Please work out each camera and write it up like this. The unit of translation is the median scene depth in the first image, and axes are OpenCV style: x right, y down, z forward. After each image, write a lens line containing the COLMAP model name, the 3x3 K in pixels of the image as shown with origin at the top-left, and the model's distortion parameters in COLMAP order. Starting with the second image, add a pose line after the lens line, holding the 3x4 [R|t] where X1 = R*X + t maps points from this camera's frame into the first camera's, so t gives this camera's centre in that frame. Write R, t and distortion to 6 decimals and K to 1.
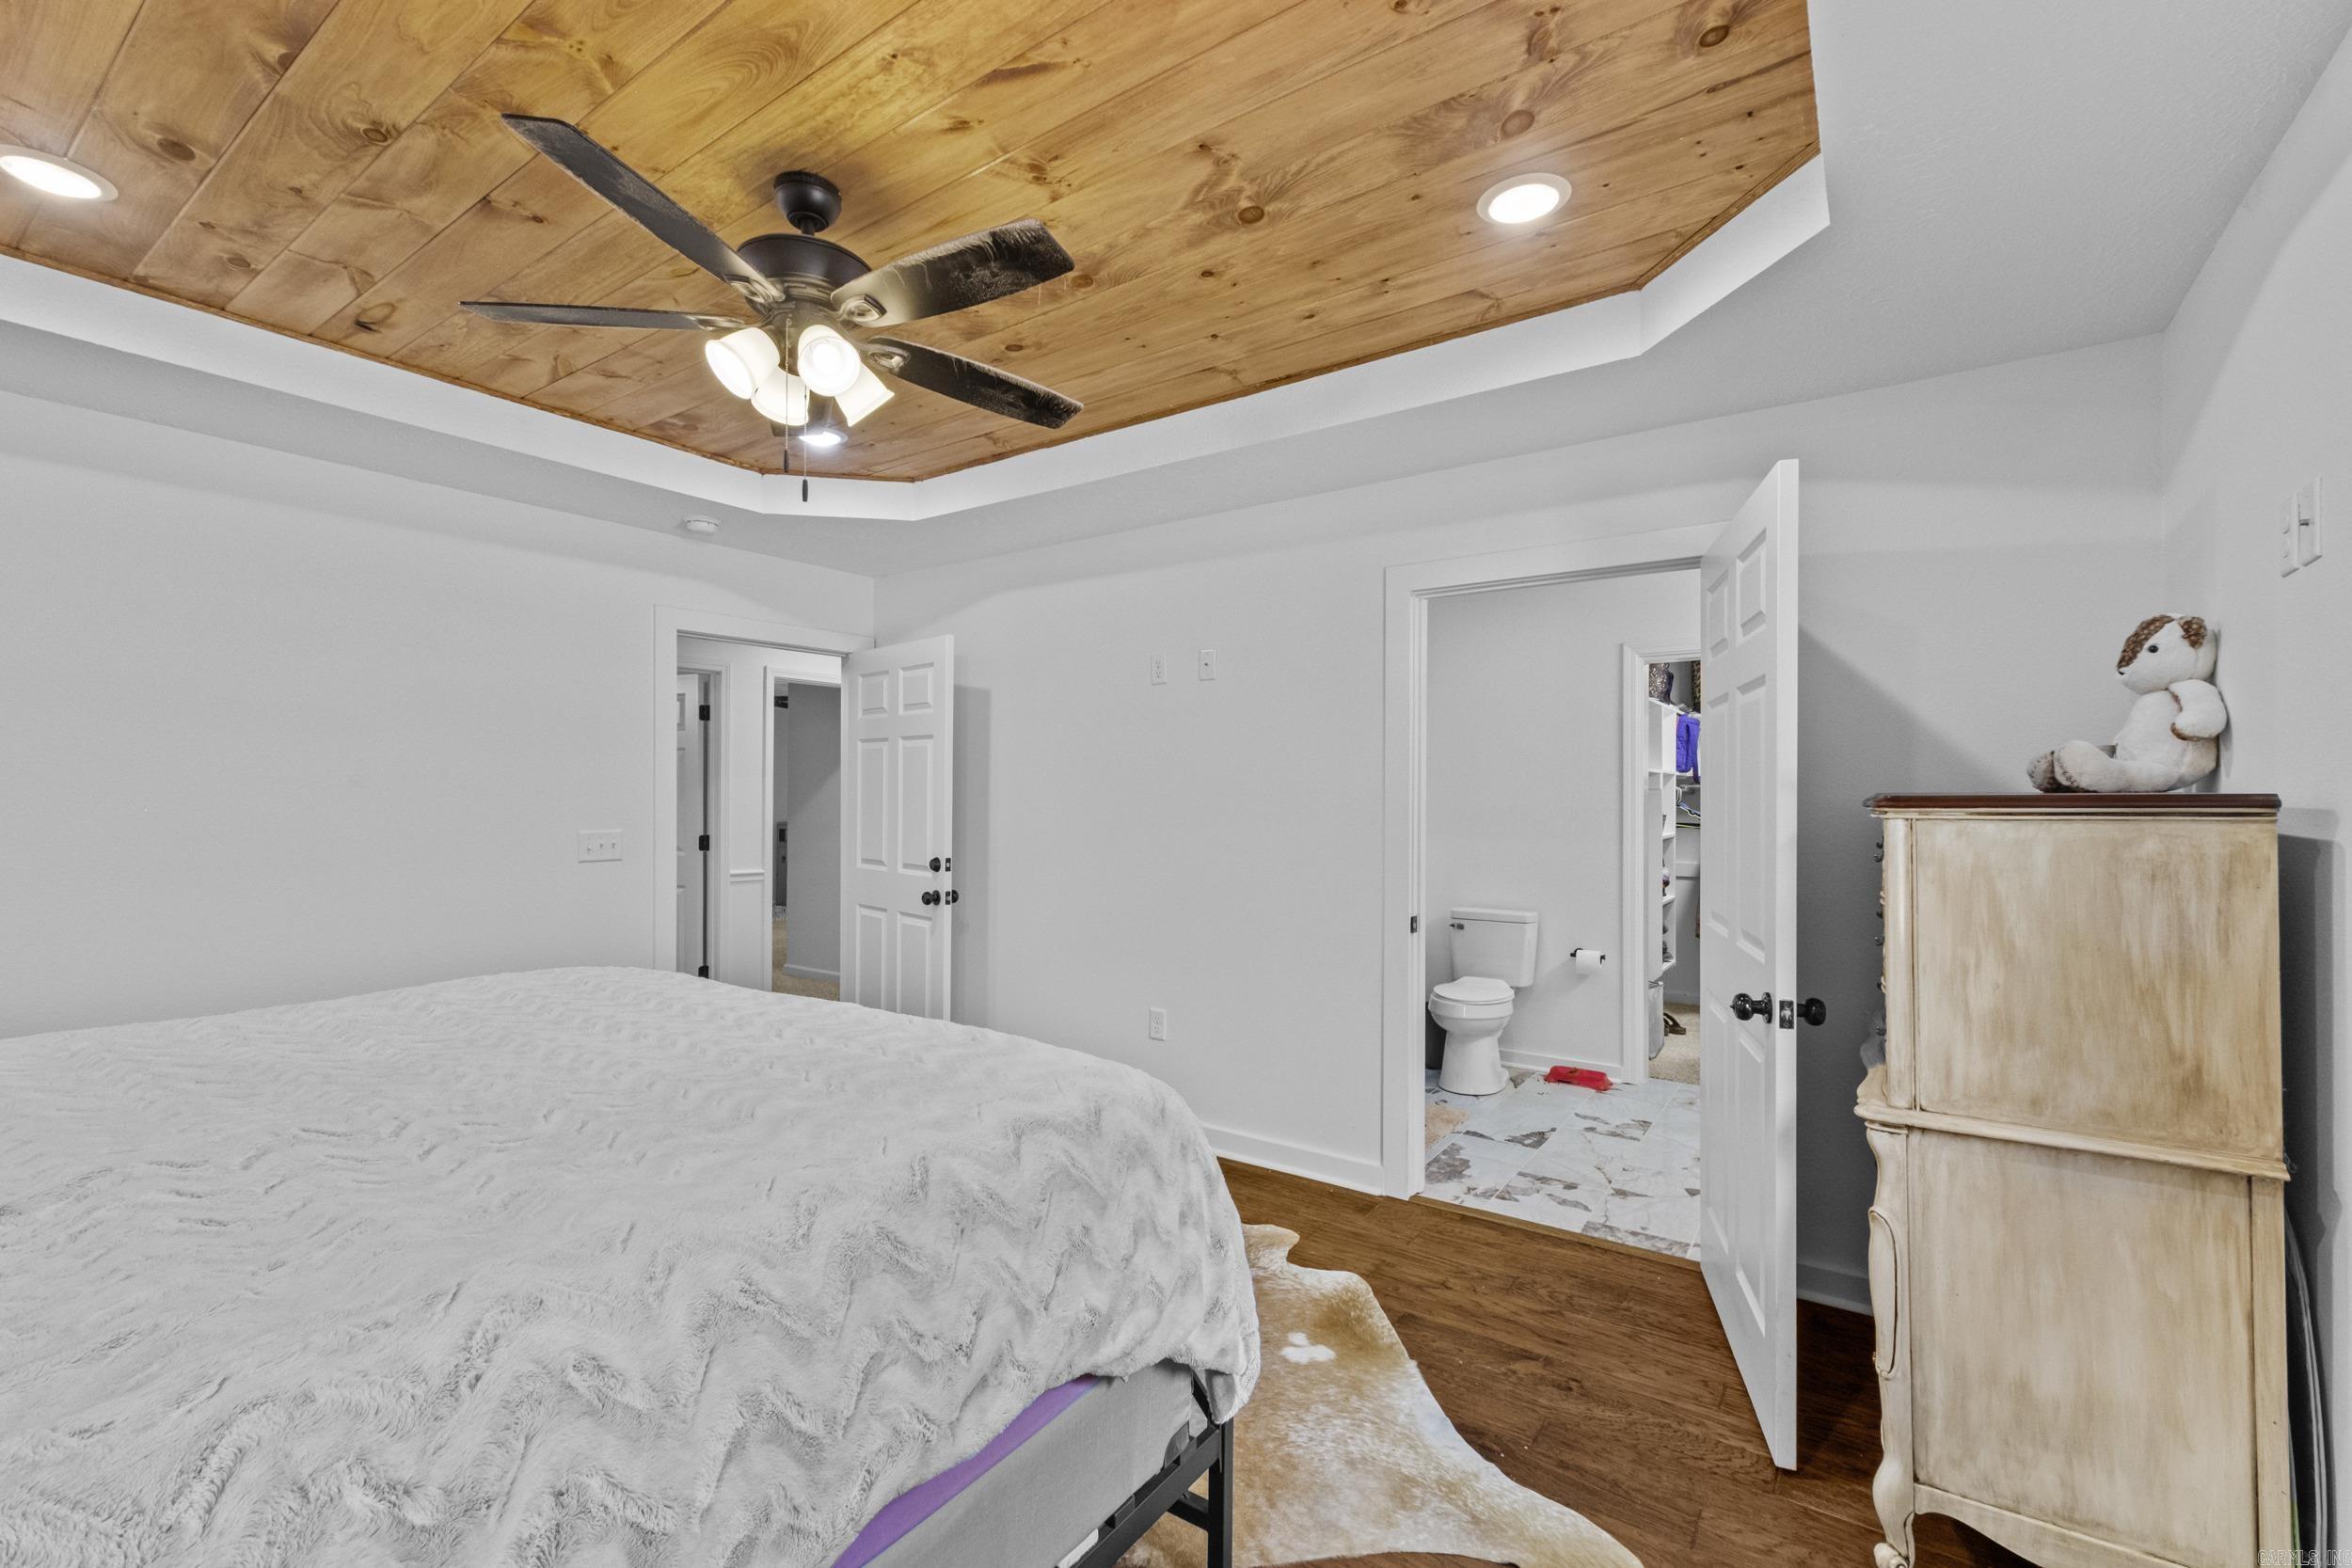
lens RADIAL K [[1012.8, 0, 1160.2], [0, 1012.8, 778.9], [0, 0, 1]] dist [0.008135, -0.000075]
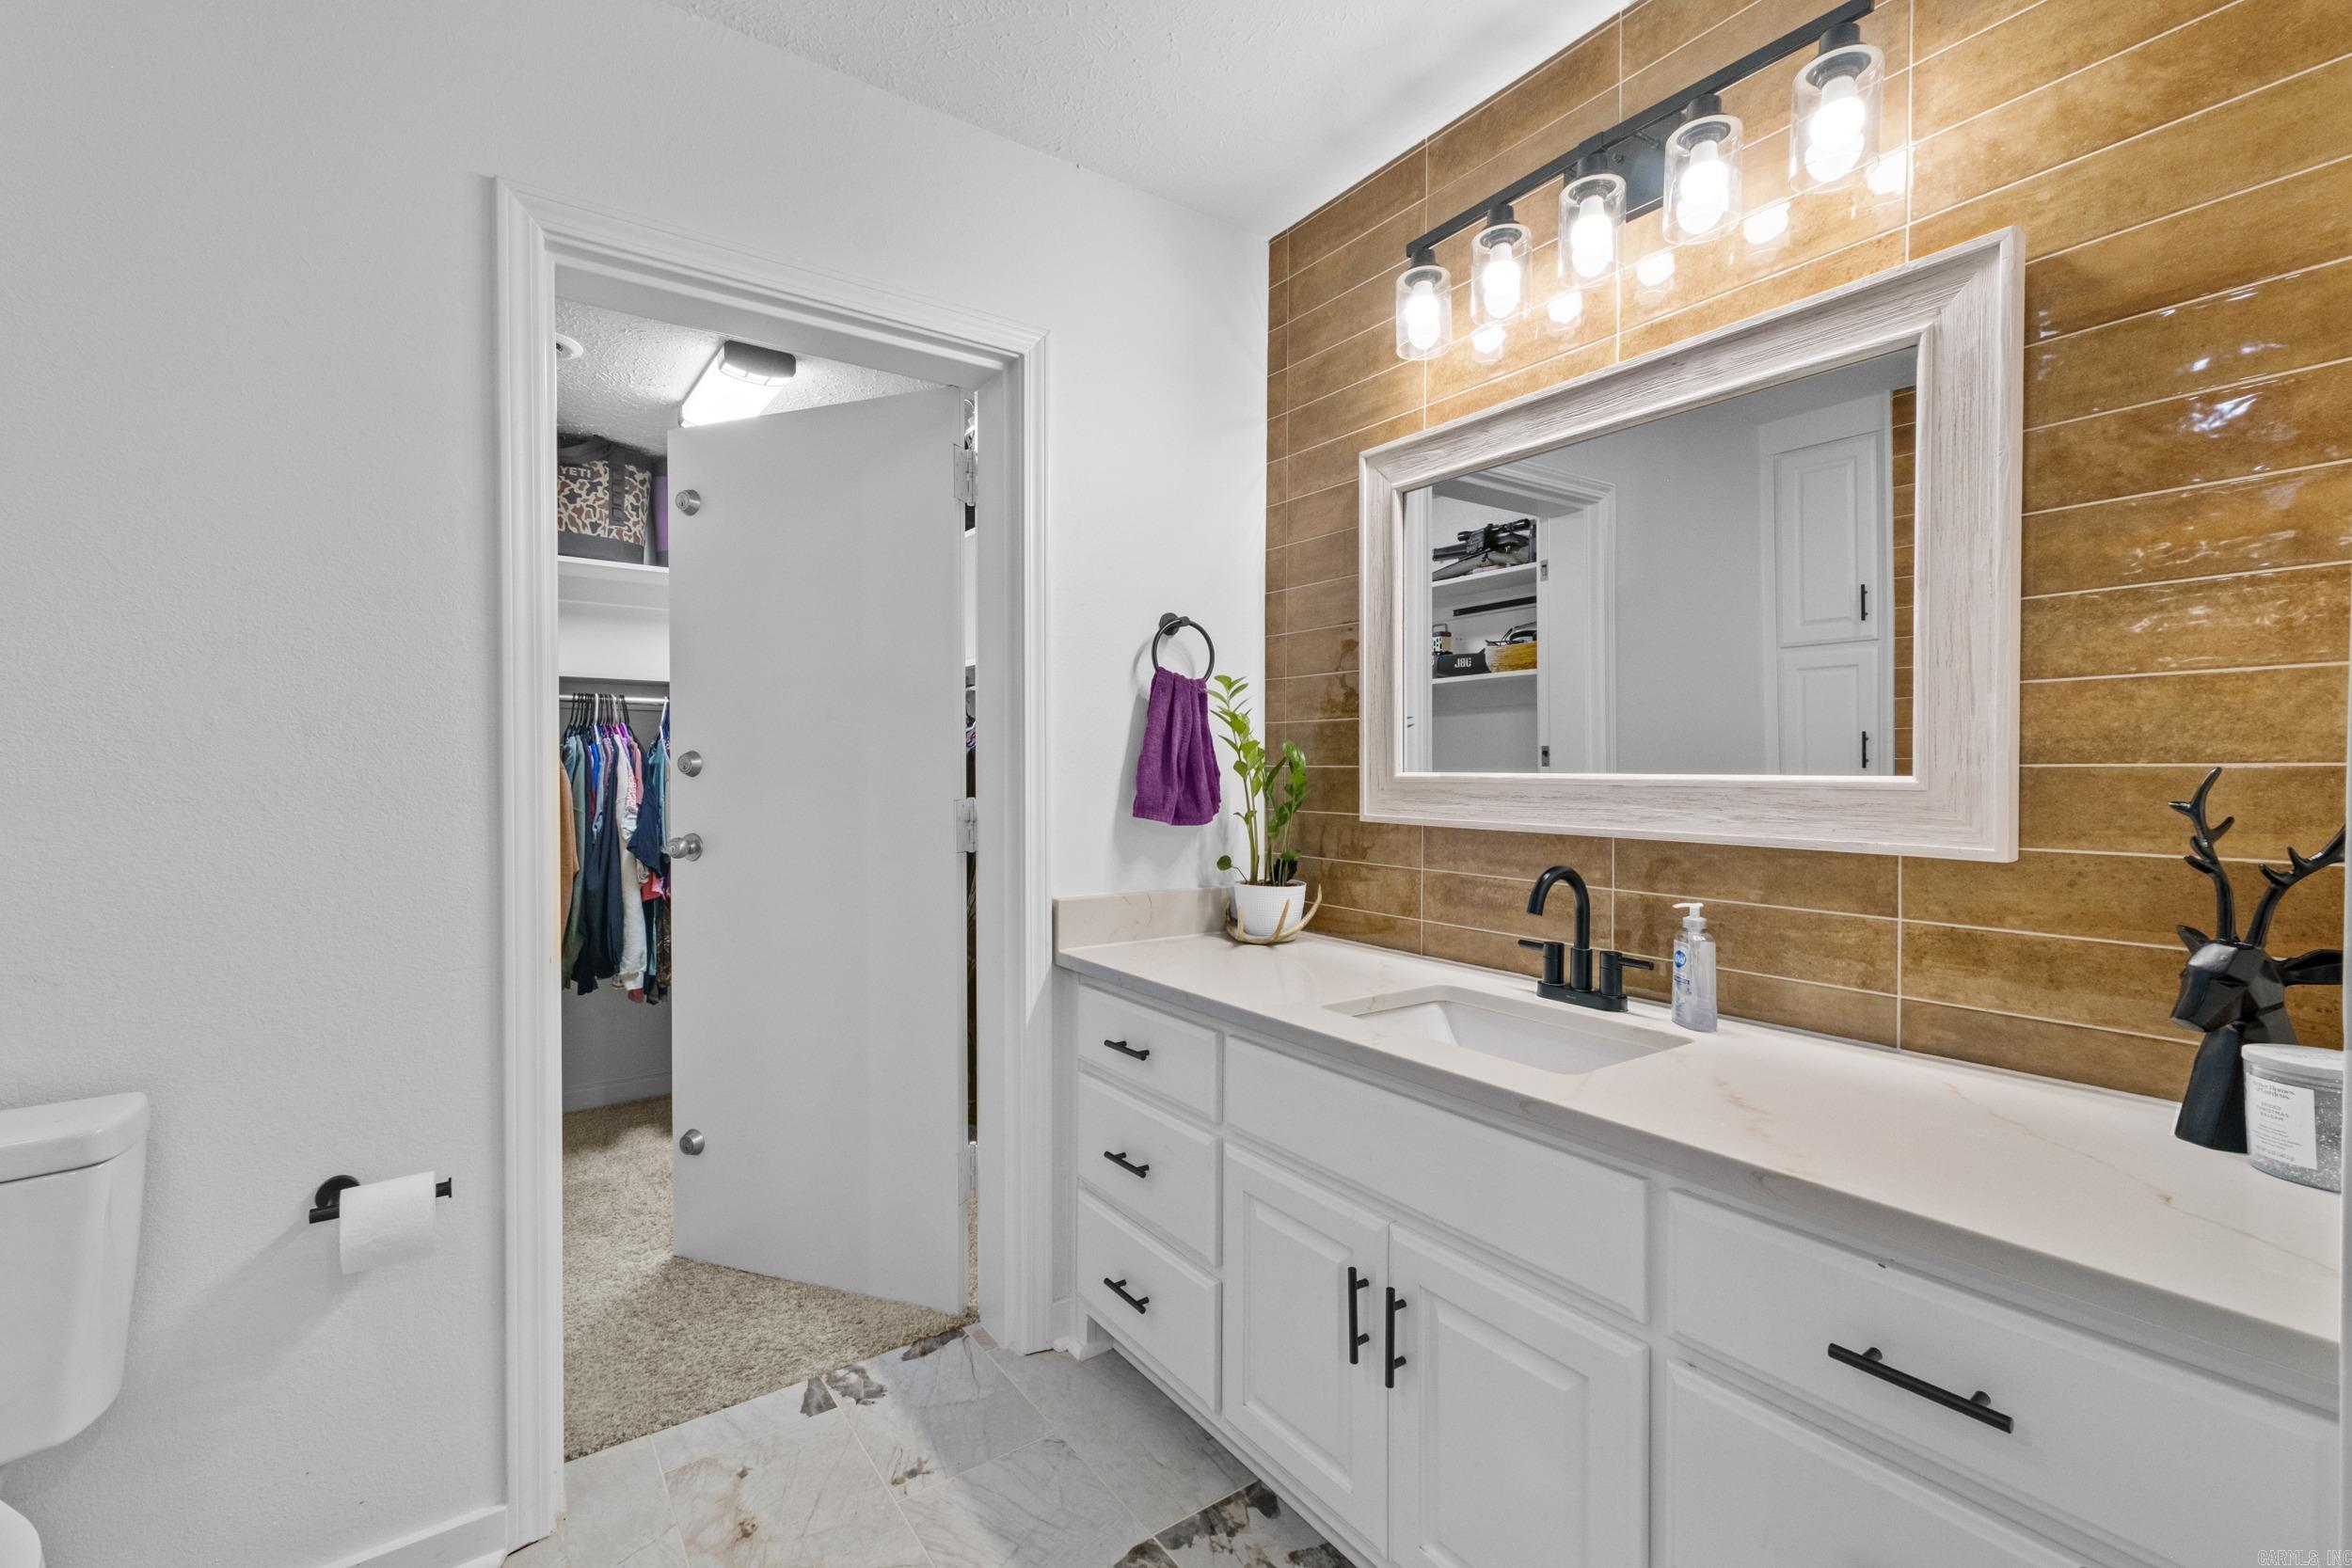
lens RADIAL K [[1012.8, 0, 1160.2], [0, 1012.8, 778.9], [0, 0, 1]] dist [0.008135, -0.000075]
pose [[0.341296, -0.013749, 0.939855, 0.189536], [-0.008272, 0.999810, 0.017630, 0.040932], [-0.939920, -0.013792, 0.341117, 0.580816]]
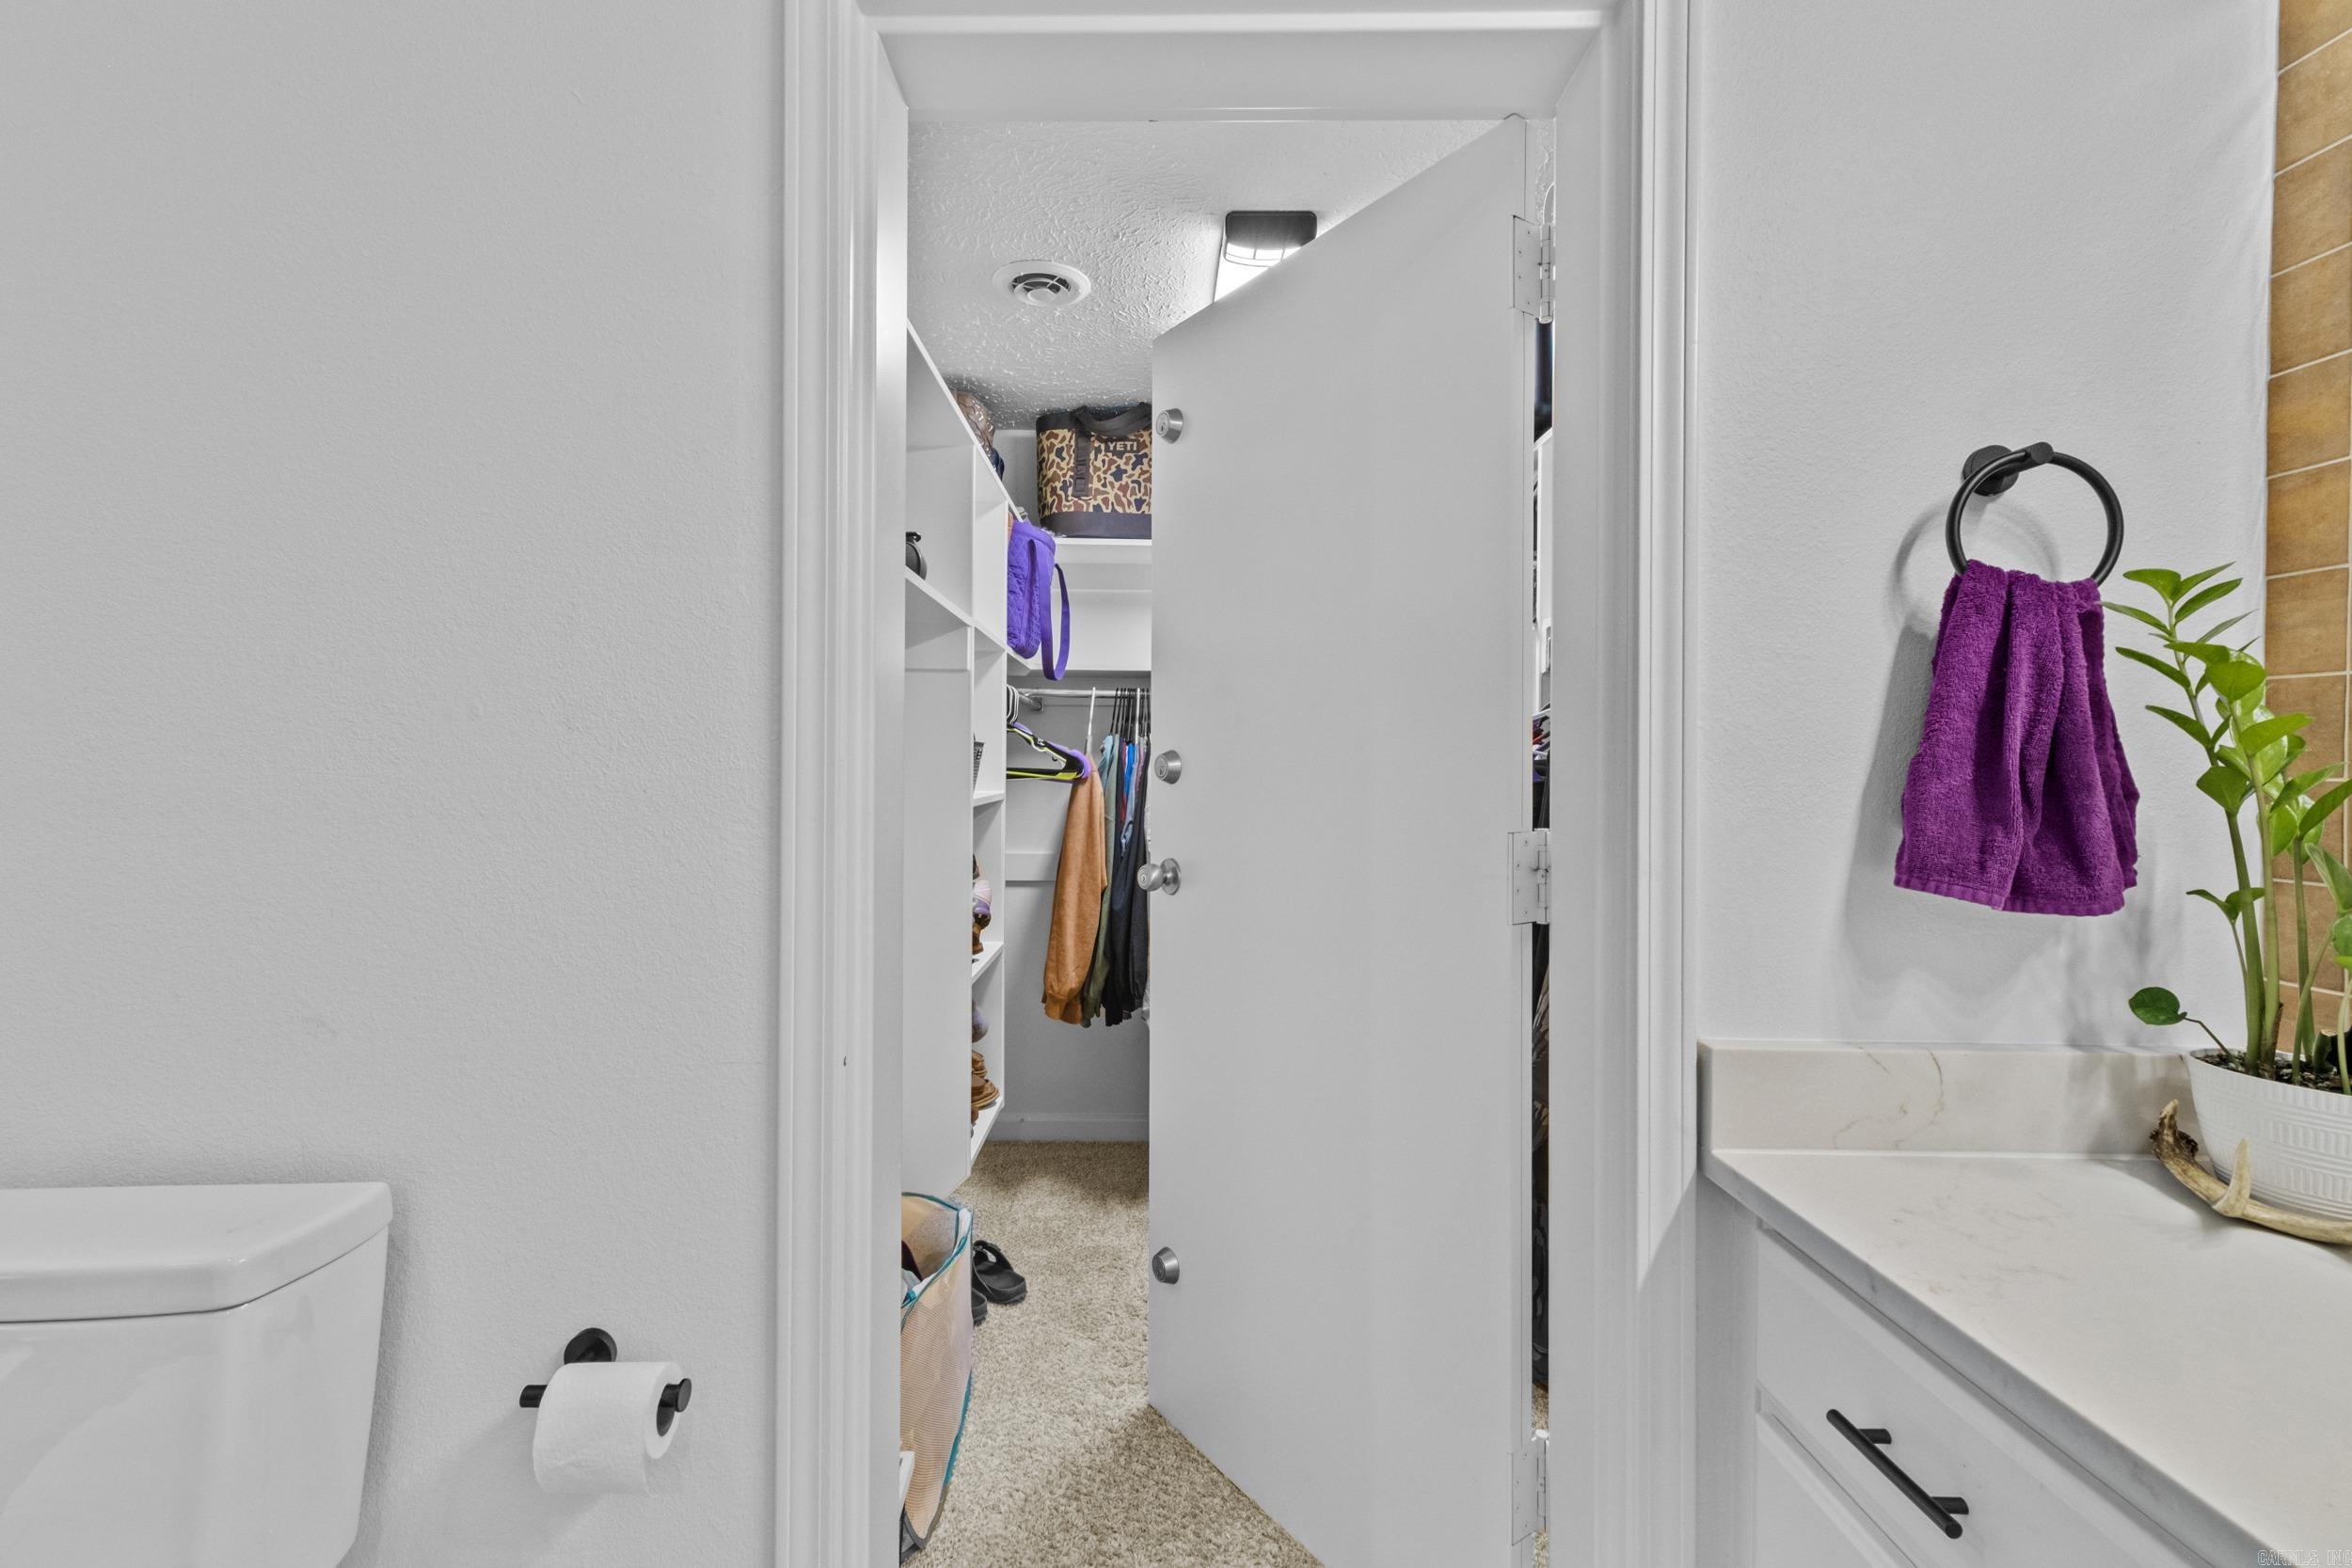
lens RADIAL K [[1029.7, 0, 1154.9], [0, 1029.7, 768.9], [0, 0, 1]] dist [0.011924, 0.000290]
pose [[0.815938, 0.000775, 0.578139, 0.326400], [-0.008929, 0.999897, 0.011260, 0.040622], [-0.578071, -0.014349, 0.815860, 0.644054]]
